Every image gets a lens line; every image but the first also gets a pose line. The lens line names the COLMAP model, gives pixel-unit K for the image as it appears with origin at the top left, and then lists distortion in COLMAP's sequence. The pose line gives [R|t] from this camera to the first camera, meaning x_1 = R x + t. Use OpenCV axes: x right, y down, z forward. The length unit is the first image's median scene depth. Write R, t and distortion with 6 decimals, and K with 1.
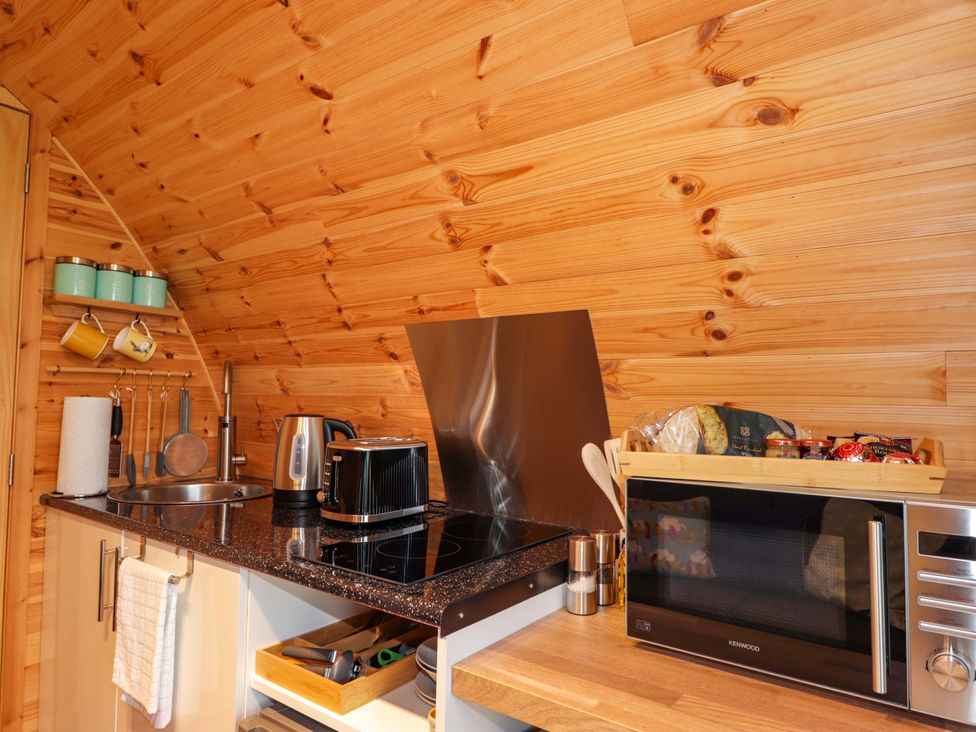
lens RADIAL K [[602.9, 0, 488.7], [0, 602.9, 366.0], [0, 0, 1]] dist [-0.004947, 0.000441]
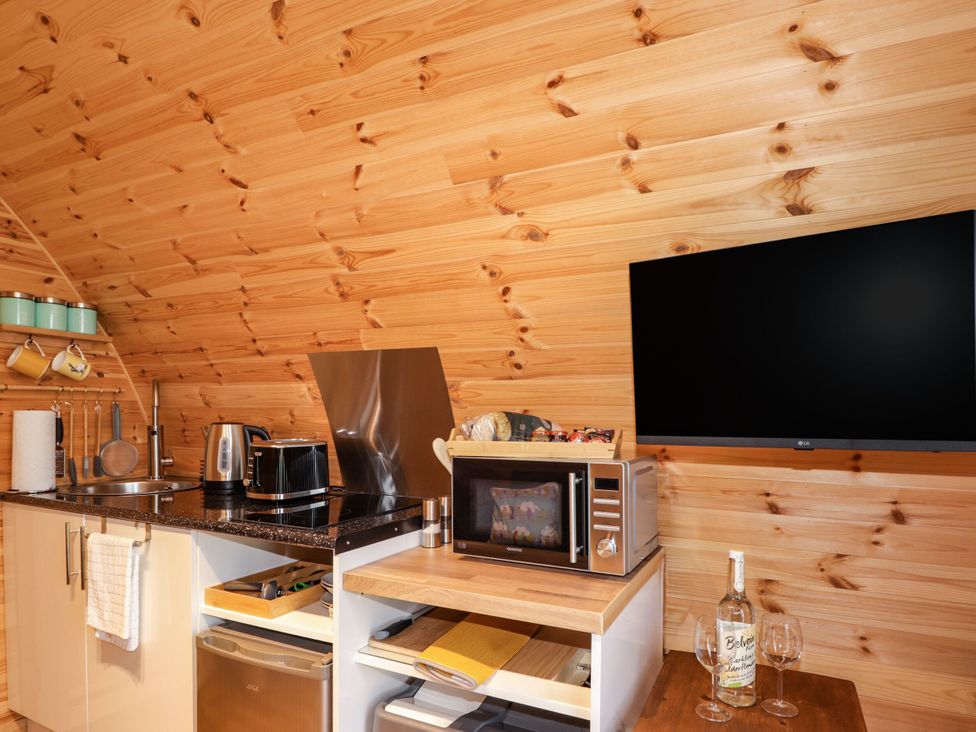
lens RADIAL K [[591.3, 0, 492.4], [0, 591.3, 426.9], [0, 0, 1]] dist [-0.009265, -0.004246]
pose [[0.986748, -0.014063, 0.161650, 0.058908], [0.000118, 0.996299, 0.085959, -0.022636], [-0.162260, -0.084801, 0.983097, -0.416129]]
